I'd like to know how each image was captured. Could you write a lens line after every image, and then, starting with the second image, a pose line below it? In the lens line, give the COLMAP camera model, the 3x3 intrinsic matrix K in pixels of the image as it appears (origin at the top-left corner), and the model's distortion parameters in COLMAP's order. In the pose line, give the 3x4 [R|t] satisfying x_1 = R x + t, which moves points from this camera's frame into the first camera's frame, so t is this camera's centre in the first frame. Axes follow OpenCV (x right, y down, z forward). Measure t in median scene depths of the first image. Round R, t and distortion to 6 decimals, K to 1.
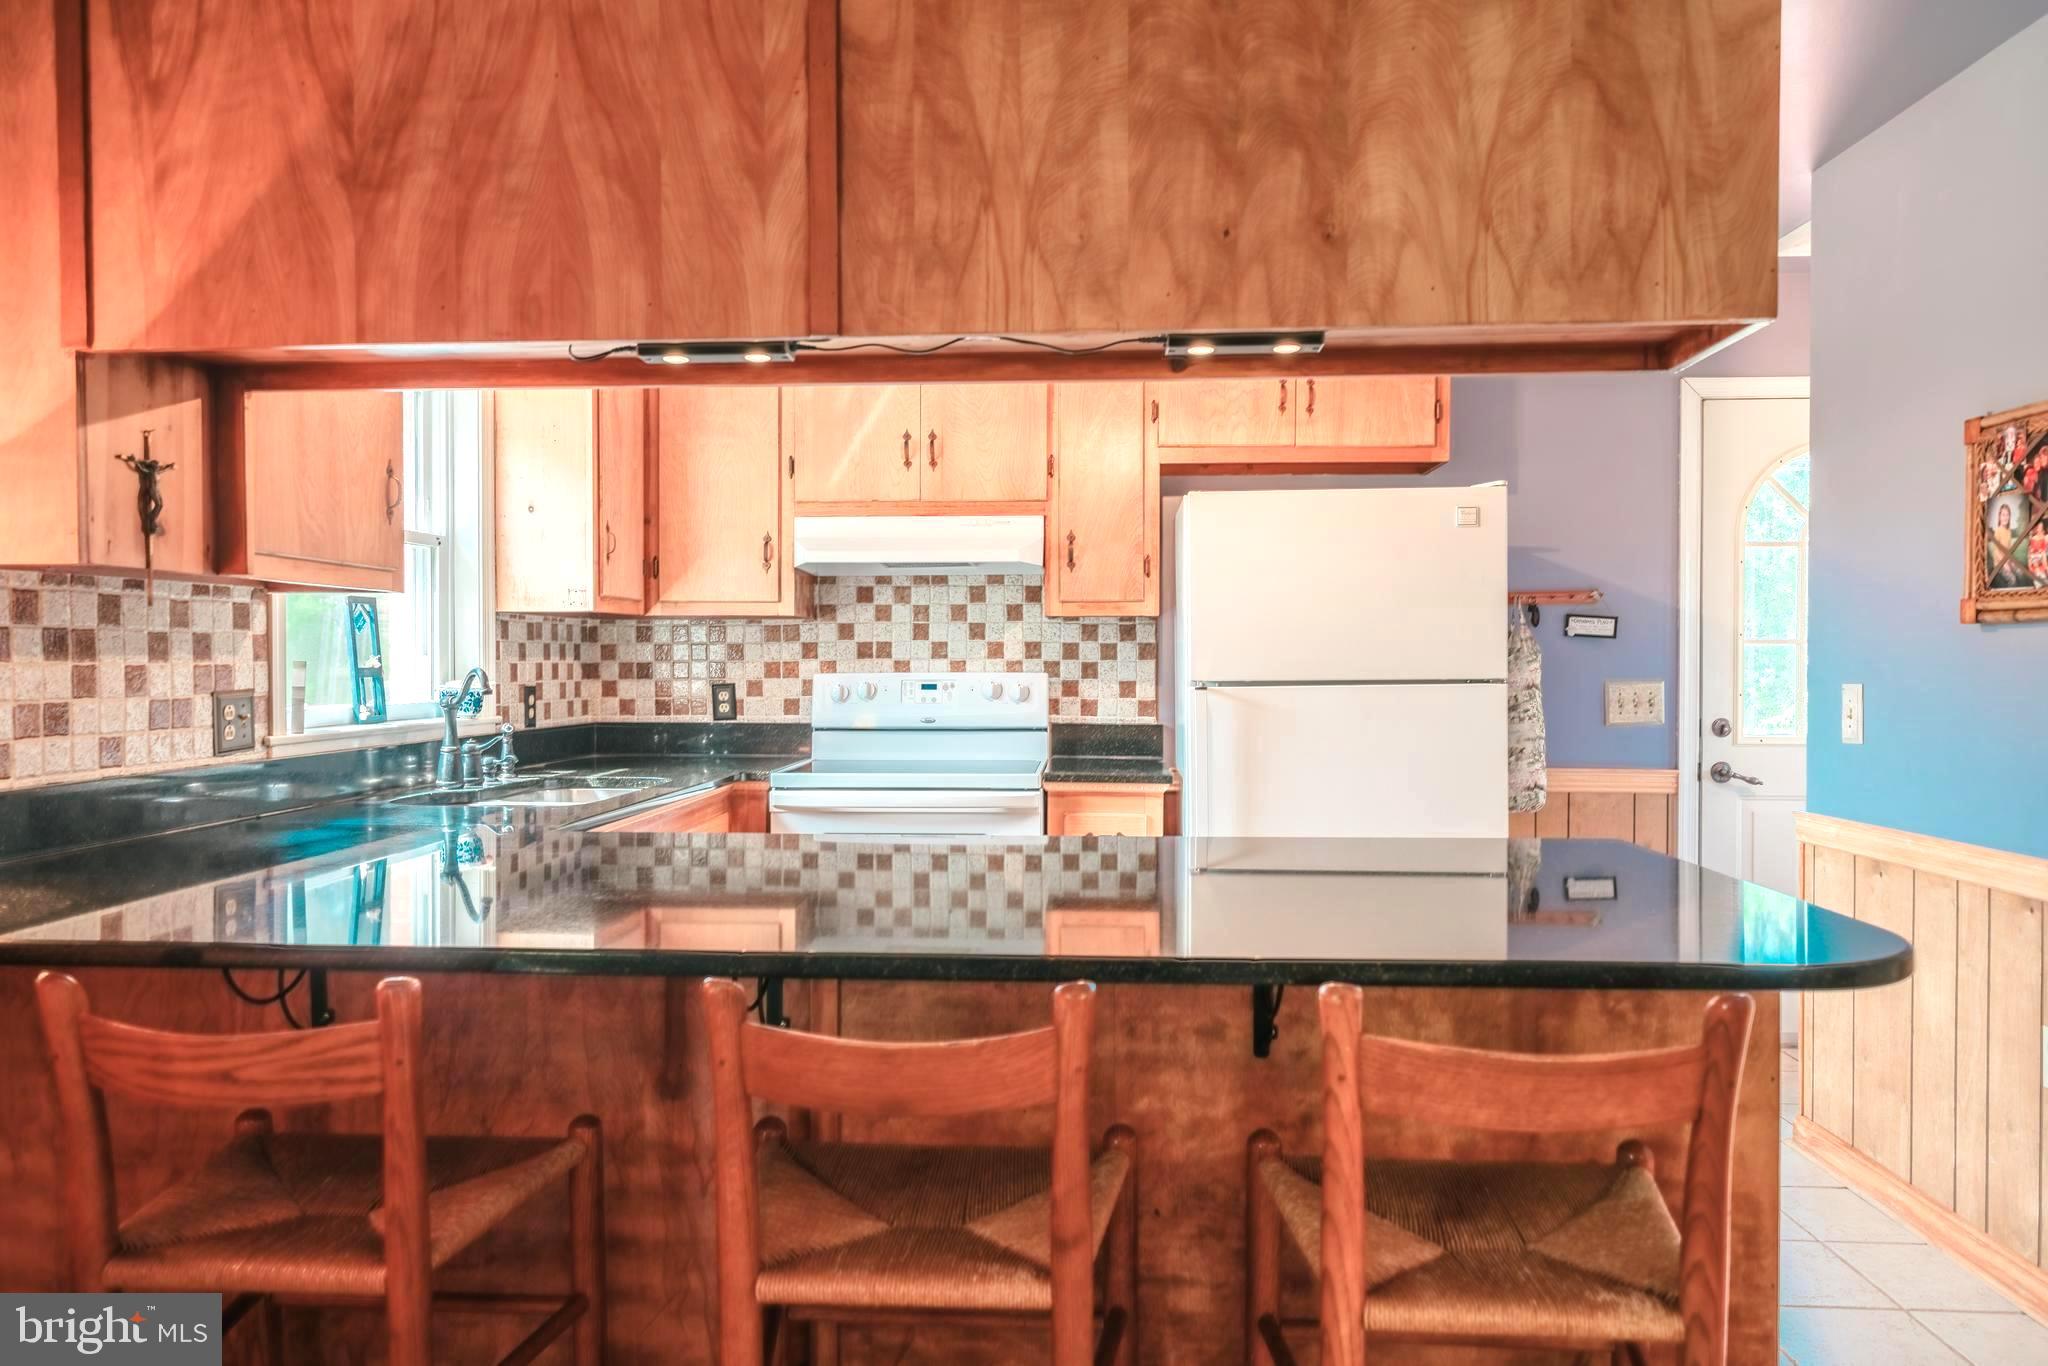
lens RADIAL K [[1399.0, 0, 1024.0], [0, 1399.0, 683.0], [0, 0, 1]] dist [0.004547, 0.000185]
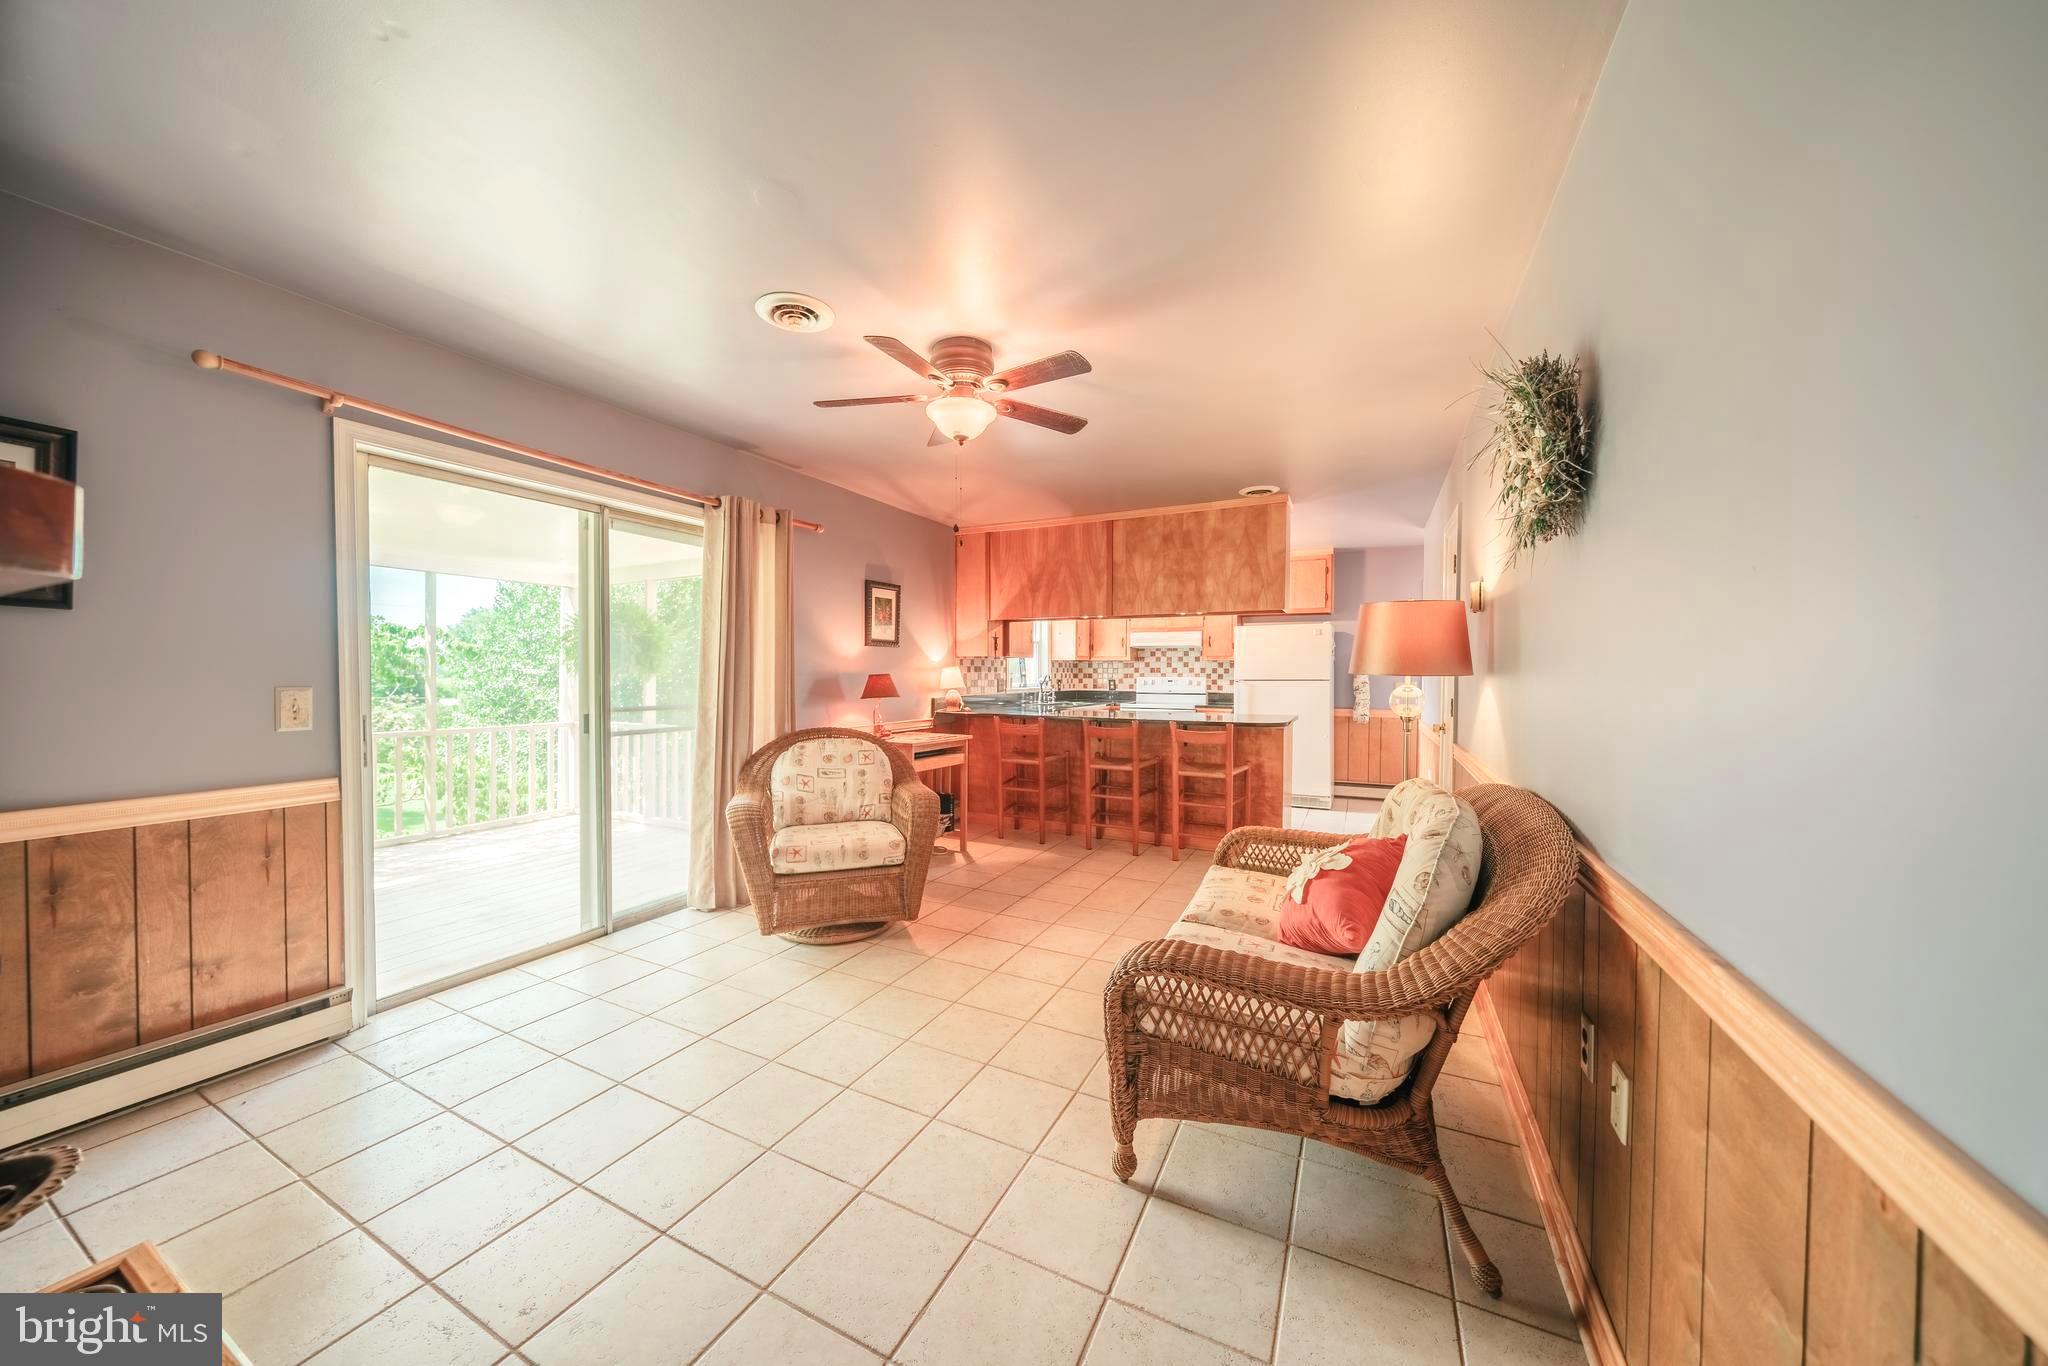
lens RADIAL K [[703.0, 0, 1001.8], [0, 703.0, 688.6], [0, 0, 1]] dist [-0.001509, -0.000276]
pose [[0.912400, 0.014043, -0.409058, 0.272021], [-0.011574, 0.999897, 0.008512, 0.011498], [0.409135, -0.003032, 0.912469, -0.767750]]
